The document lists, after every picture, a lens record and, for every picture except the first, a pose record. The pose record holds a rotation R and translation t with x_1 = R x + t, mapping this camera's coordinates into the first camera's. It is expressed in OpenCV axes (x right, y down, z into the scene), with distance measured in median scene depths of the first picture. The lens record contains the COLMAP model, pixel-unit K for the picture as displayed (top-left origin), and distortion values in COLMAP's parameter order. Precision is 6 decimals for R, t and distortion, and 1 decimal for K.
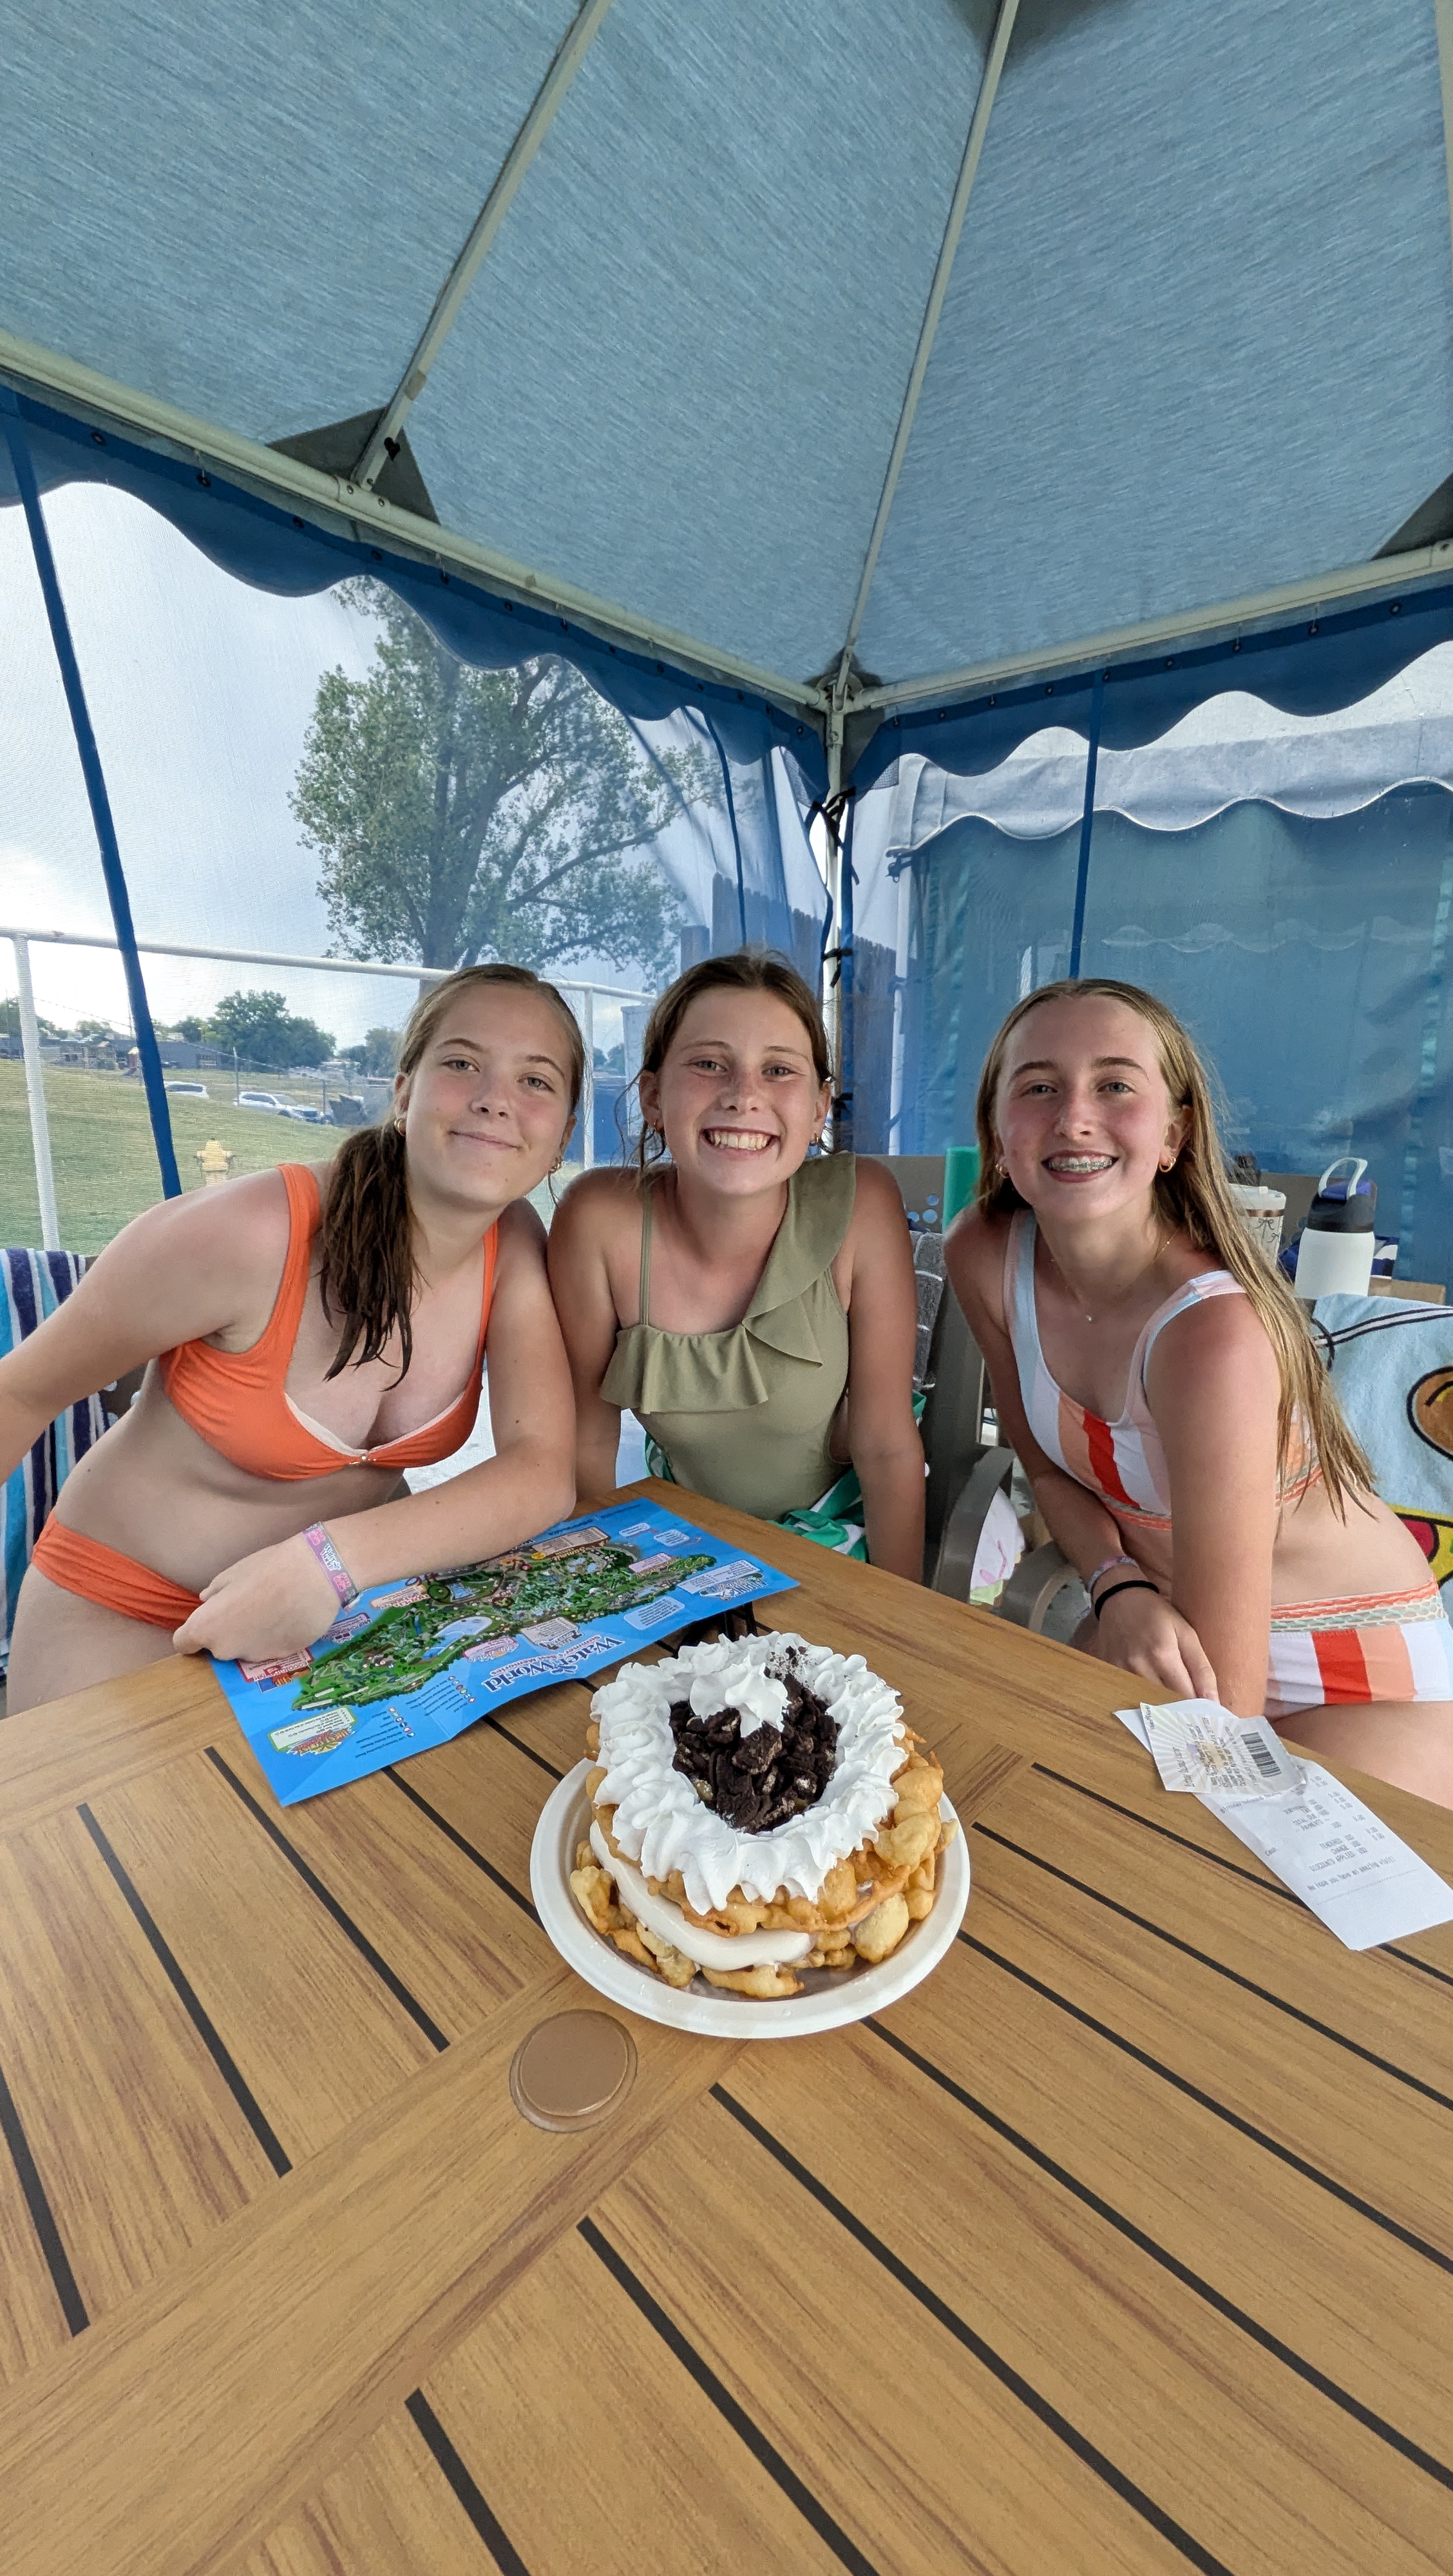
lens RADIAL K [[990.2, 0, 720.3], [0, 990.2, 1279.4], [0, 0, 1]] dist [0.014267, -0.011428]
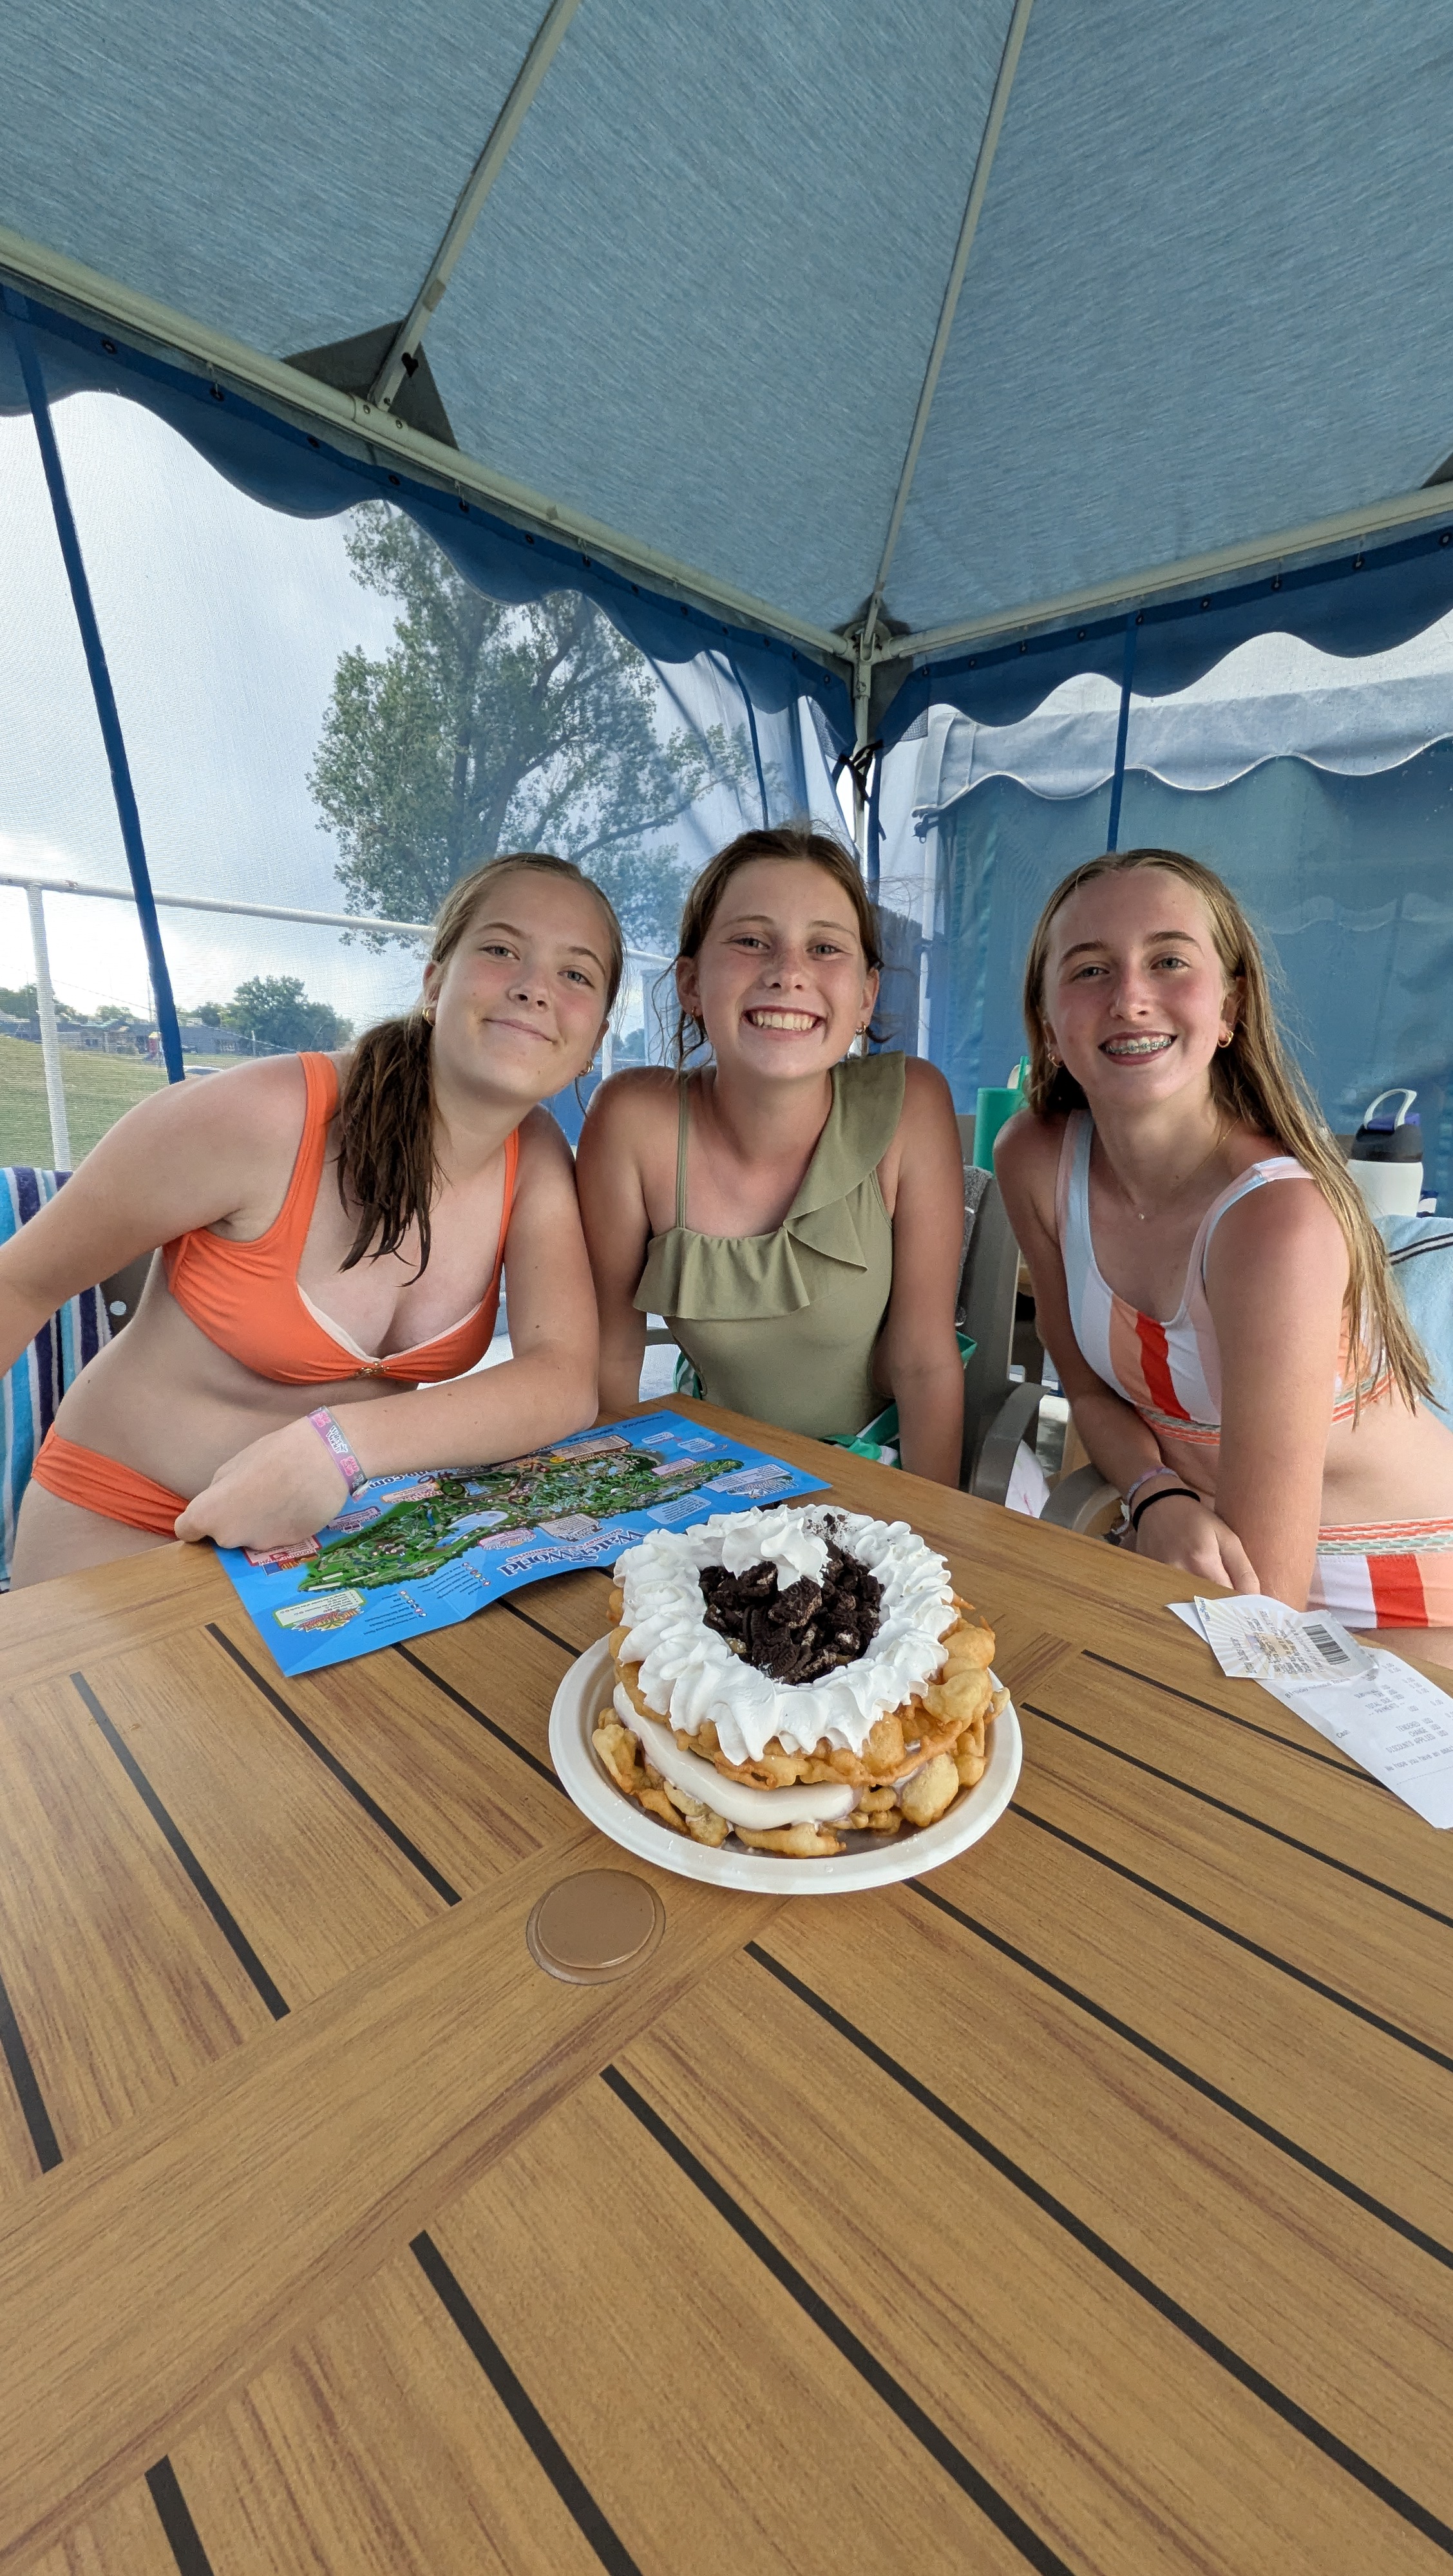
lens RADIAL K [[996.7, 0, 726.5], [0, 996.7, 1288.0], [0, 0, 1]] dist [-0.000591, -0.006586]
pose [[0.999915, 0.005564, -0.011827, -0.010326], [-0.005368, 0.999848, 0.016560, 0.099678], [0.011917, -0.016495, 0.999793, 0.048076]]
